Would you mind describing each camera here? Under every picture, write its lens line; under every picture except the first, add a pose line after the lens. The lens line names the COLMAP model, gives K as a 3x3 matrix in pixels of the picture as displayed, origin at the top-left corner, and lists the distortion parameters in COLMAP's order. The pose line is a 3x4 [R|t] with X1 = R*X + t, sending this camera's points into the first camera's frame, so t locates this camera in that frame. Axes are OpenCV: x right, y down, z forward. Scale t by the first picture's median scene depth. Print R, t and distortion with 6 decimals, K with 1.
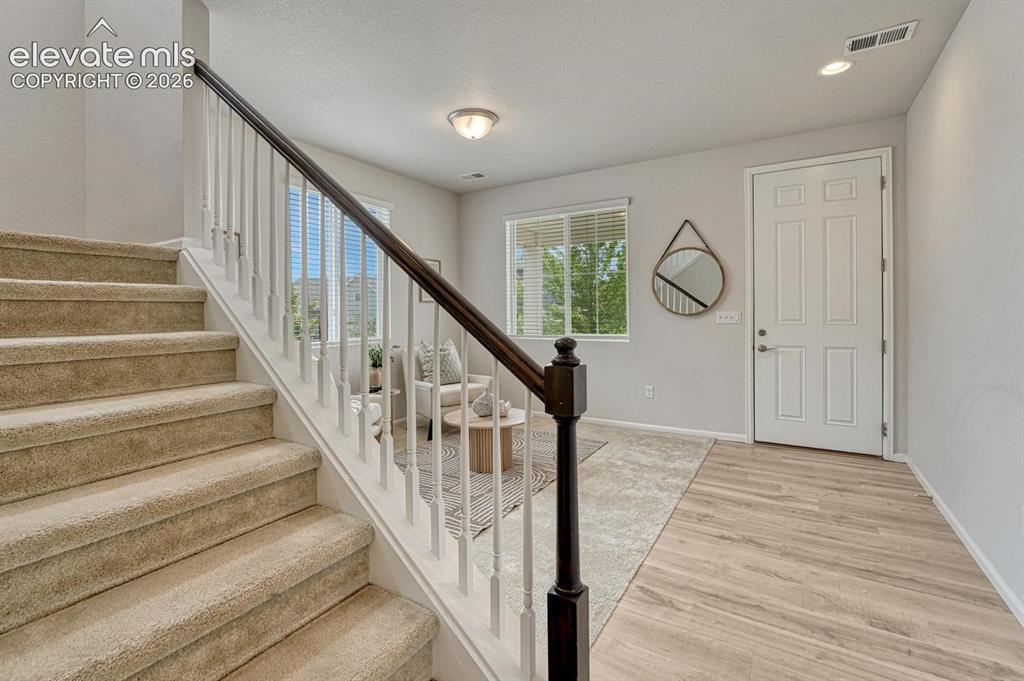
lens RADIAL K [[429.2, 0, 513.7], [0, 429.2, 307.3], [0, 0, 1]] dist [0.002522, 0.000033]
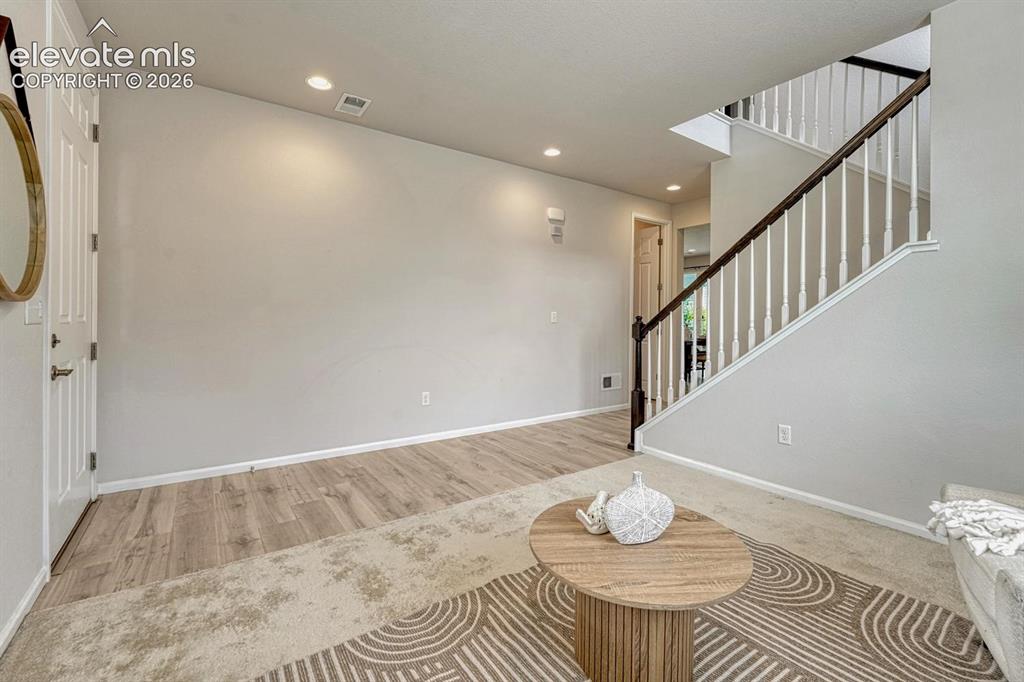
lens RADIAL K [[437.0, 0, 511.4], [0, 437.0, 331.4], [0, 0, 1]] dist [0.003940, 0.001186]
pose [[-0.908067, -0.008985, 0.418729, -0.172192], [-0.004071, 0.999912, 0.012627, 0.057970], [-0.418805, 0.009762, -0.908024, 1.917084]]
